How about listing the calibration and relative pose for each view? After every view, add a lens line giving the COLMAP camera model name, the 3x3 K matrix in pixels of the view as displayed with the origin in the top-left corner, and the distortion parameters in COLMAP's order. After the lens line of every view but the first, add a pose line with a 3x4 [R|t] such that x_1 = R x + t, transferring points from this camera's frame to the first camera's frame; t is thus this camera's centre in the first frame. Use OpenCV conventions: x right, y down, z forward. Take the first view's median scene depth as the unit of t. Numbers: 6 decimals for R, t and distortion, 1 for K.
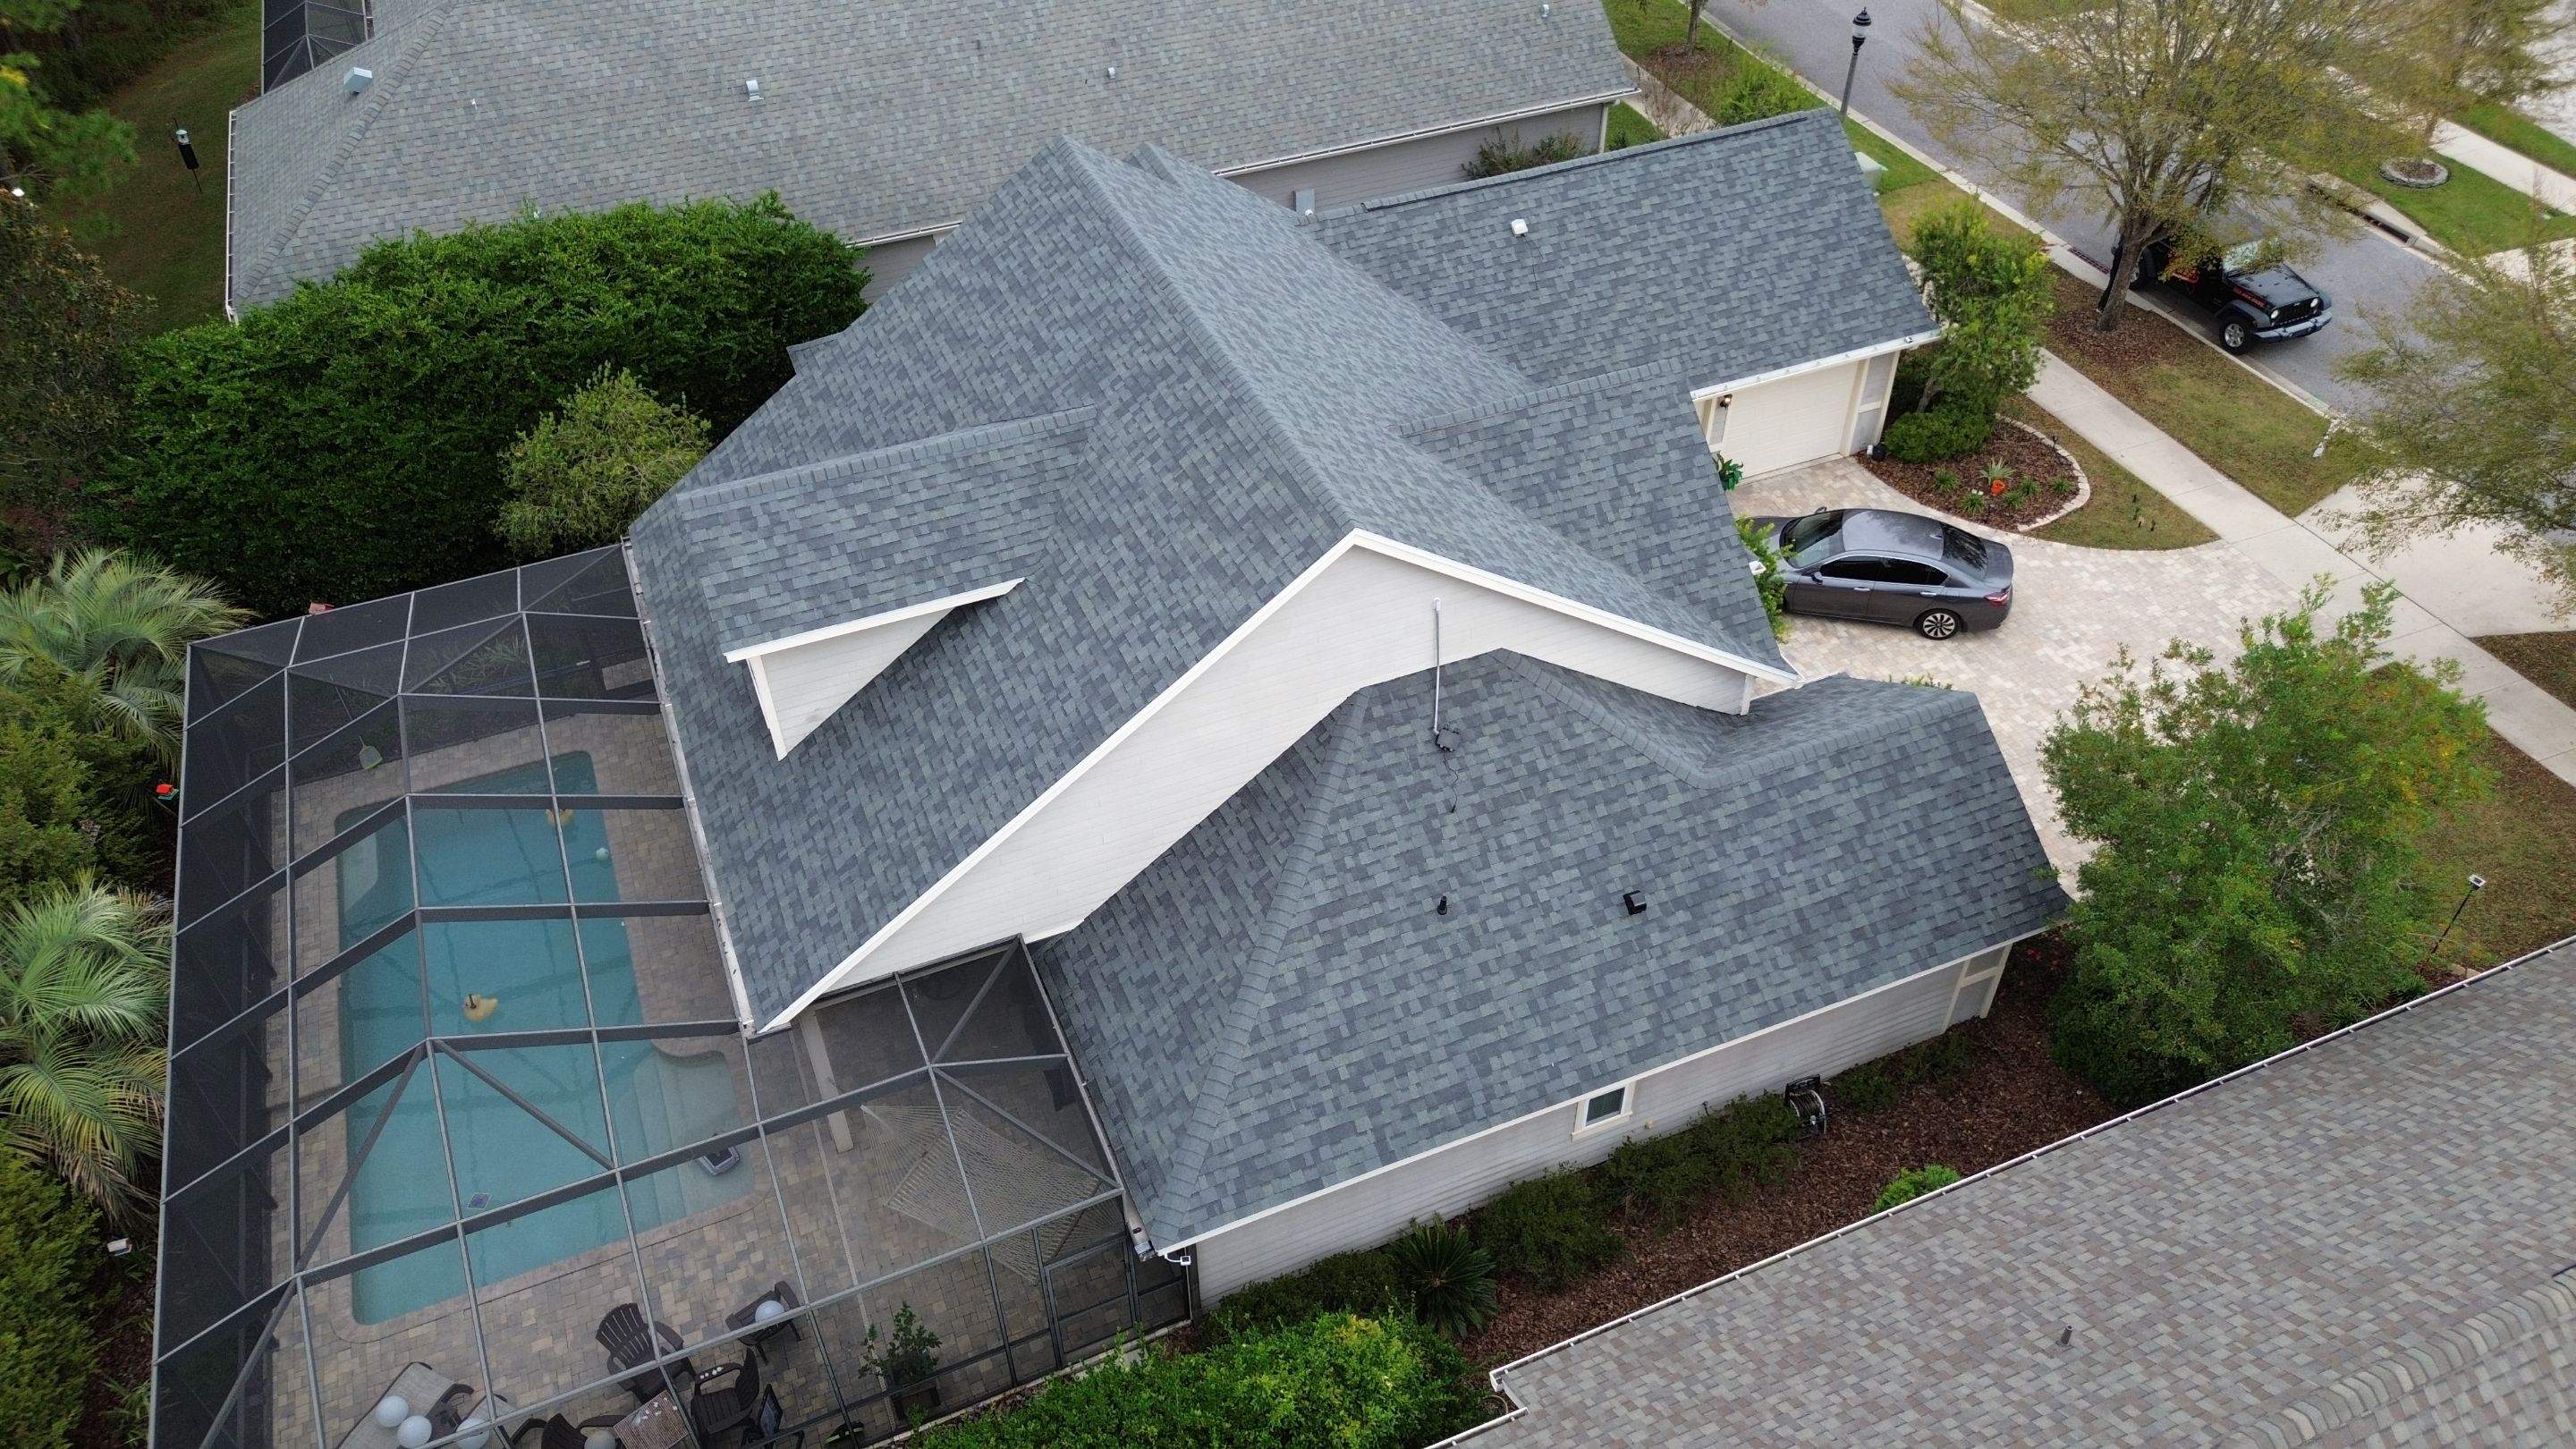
lens RADIAL K [[1834.7, 0, 1289.3], [0, 1834.7, 723.3], [0, 0, 1]] dist [0.060018, -0.056229]
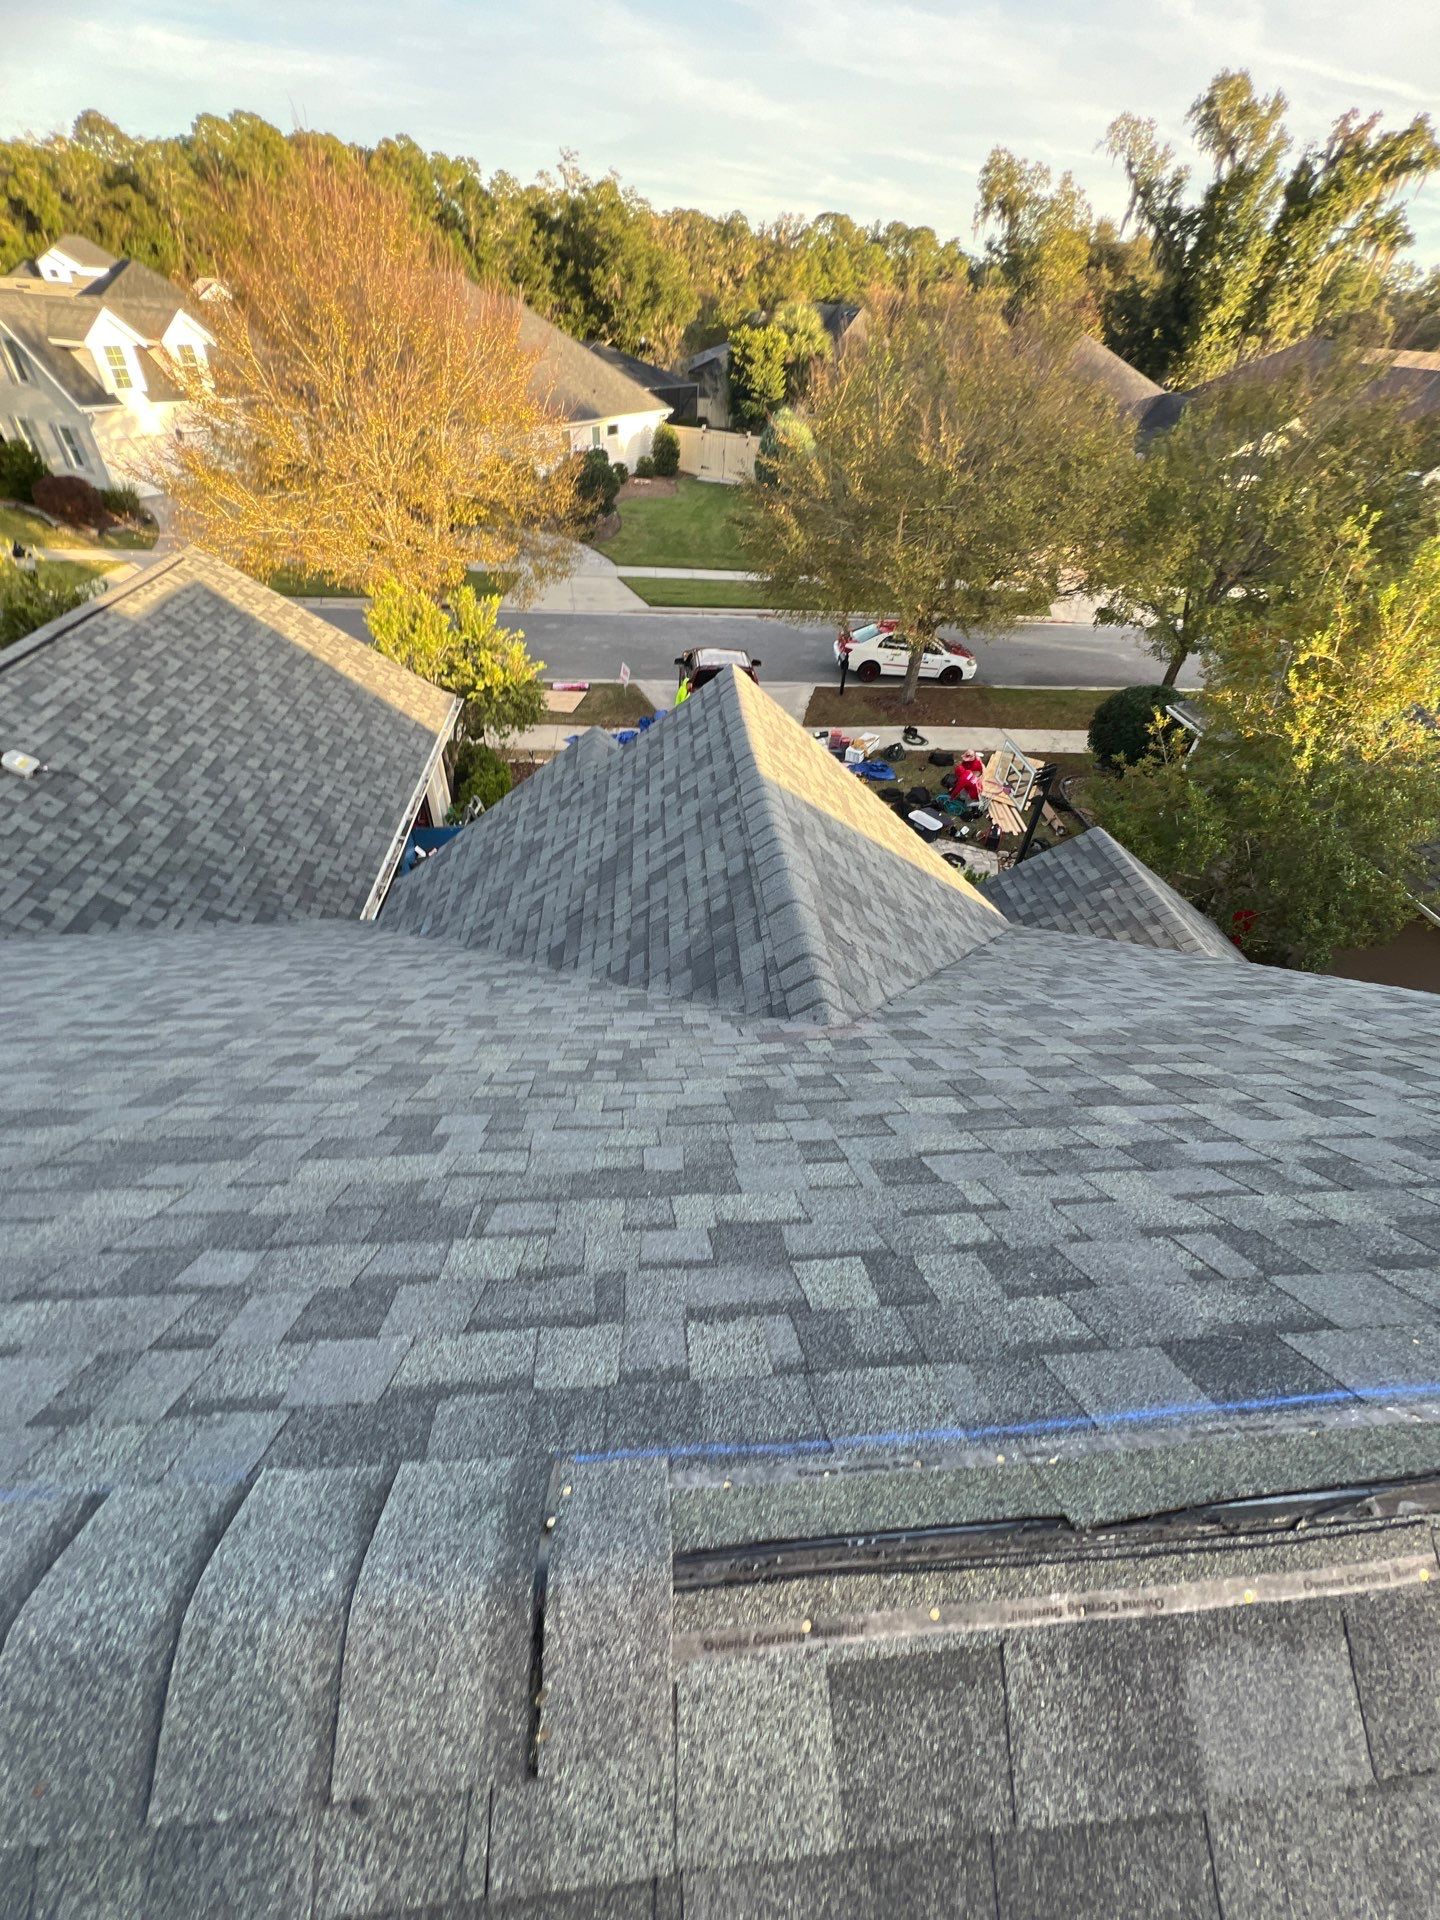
lens RADIAL K [[761.4, 0, 719.8], [0, 761.4, 960.7], [0, 0, 1]] dist [-0.002771, 0.000283]
pose [[0.303034, -0.602207, 0.738591, -0.032283], [0.589190, 0.727548, 0.351466, -0.169403], [-0.749016, 0.328664, 0.575286, 0.688026]]
